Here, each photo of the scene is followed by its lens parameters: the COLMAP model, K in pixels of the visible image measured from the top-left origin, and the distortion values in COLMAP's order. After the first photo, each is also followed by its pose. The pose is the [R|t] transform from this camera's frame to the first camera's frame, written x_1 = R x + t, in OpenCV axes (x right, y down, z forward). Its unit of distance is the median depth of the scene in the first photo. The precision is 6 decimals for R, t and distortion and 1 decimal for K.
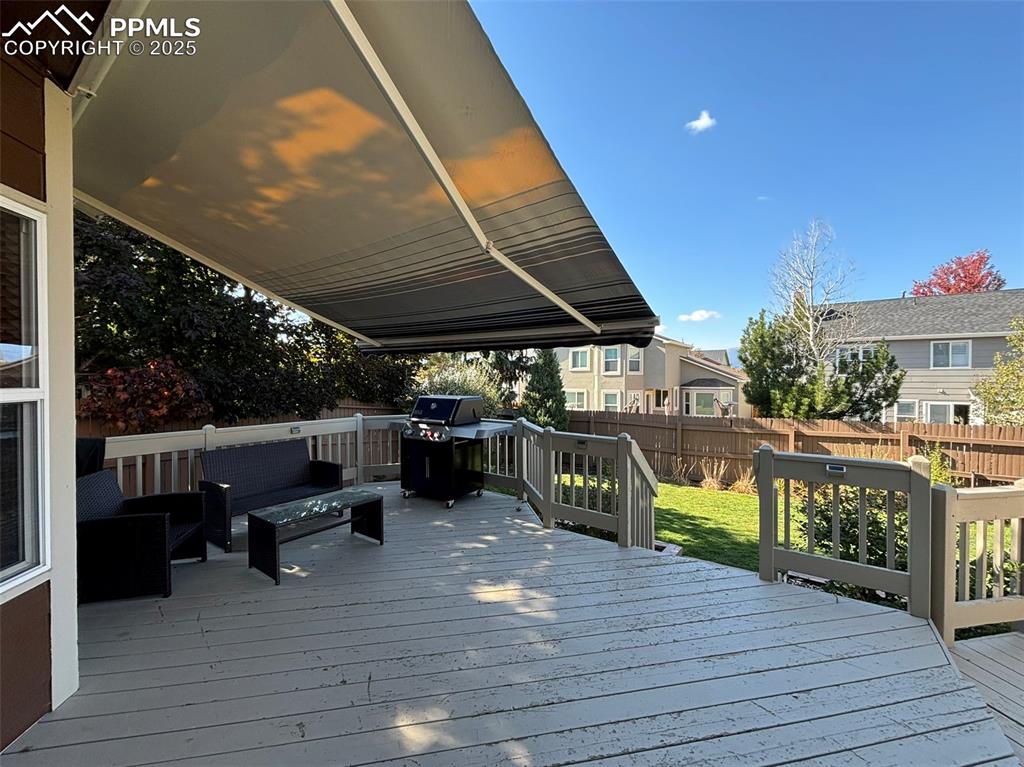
lens RADIAL K [[413.9, 0, 508.5], [0, 413.9, 384.7], [0, 0, 1]] dist [-0.000376, 0.000433]
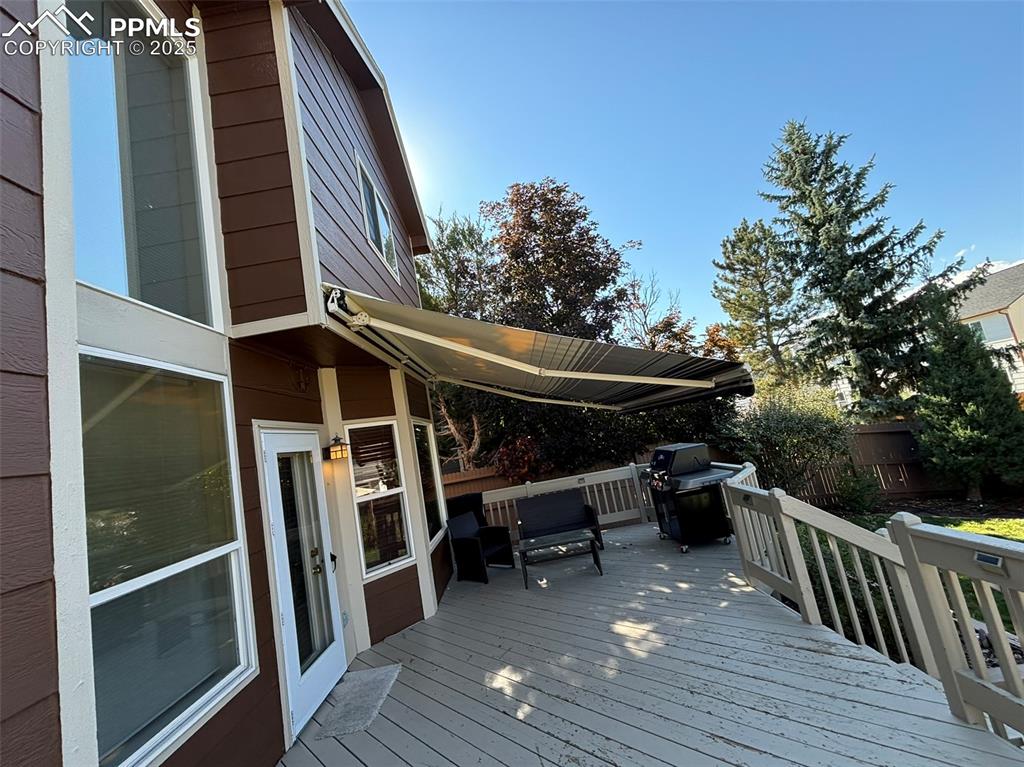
lens RADIAL K [[413.9, 0, 508.5], [0, 413.9, 384.7], [0, 0, 1]] dist [-0.000376, 0.000433]
pose [[0.571084, -0.205286, -0.794809, 0.664162], [0.162137, 0.977360, -0.135937, -0.071154], [0.804720, -0.051236, 0.591439, 0.015624]]
